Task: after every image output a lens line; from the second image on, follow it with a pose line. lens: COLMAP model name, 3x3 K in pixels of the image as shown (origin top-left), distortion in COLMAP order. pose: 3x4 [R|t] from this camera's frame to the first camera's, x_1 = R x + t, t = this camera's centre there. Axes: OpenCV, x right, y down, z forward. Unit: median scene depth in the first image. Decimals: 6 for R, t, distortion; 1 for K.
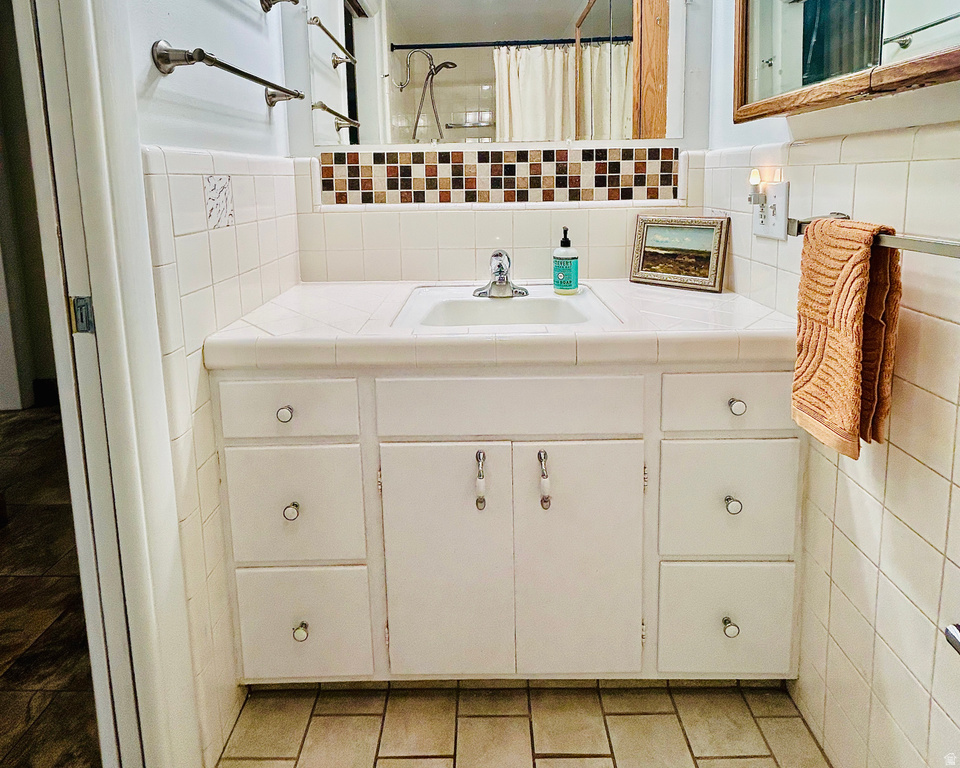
lens RADIAL K [[514.3, 0, 473.7], [0, 514.3, 236.1], [0, 0, 1]] dist [-0.005952, 0.003258]
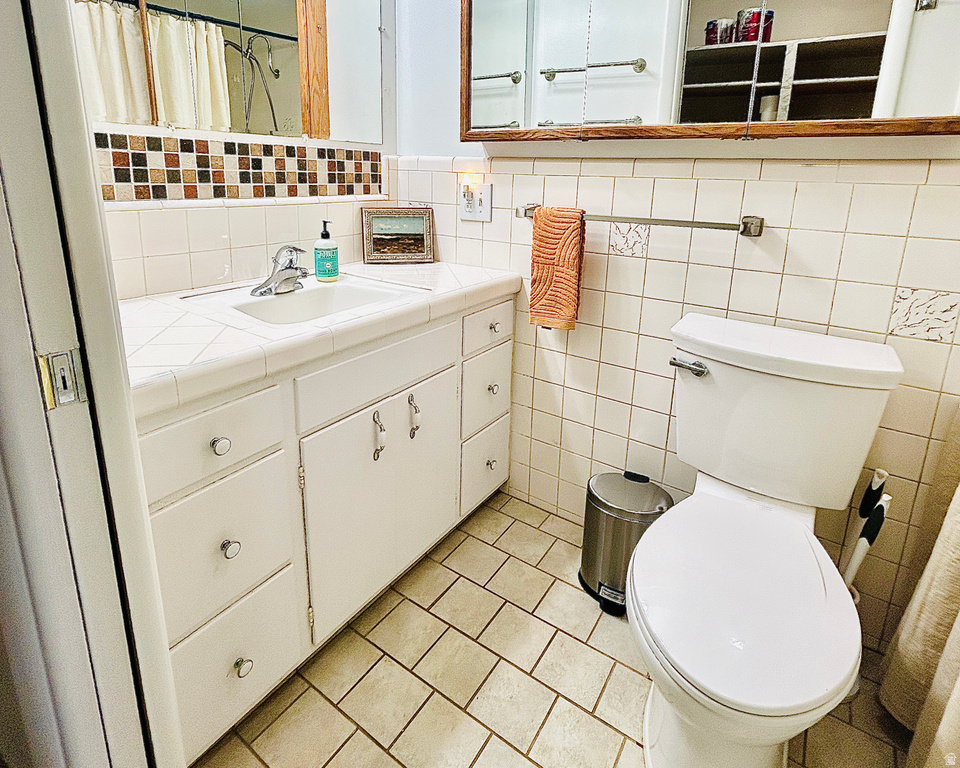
lens RADIAL K [[514.3, 0, 479.9], [0, 514.3, 290.5], [0, 0, 1]] dist [-0.005952, 0.003258]
pose [[0.555765, -0.153952, 0.816960, -0.528071], [0.056141, 0.987410, 0.147881, -0.012811], [-0.829442, -0.036322, 0.557411, 0.104233]]
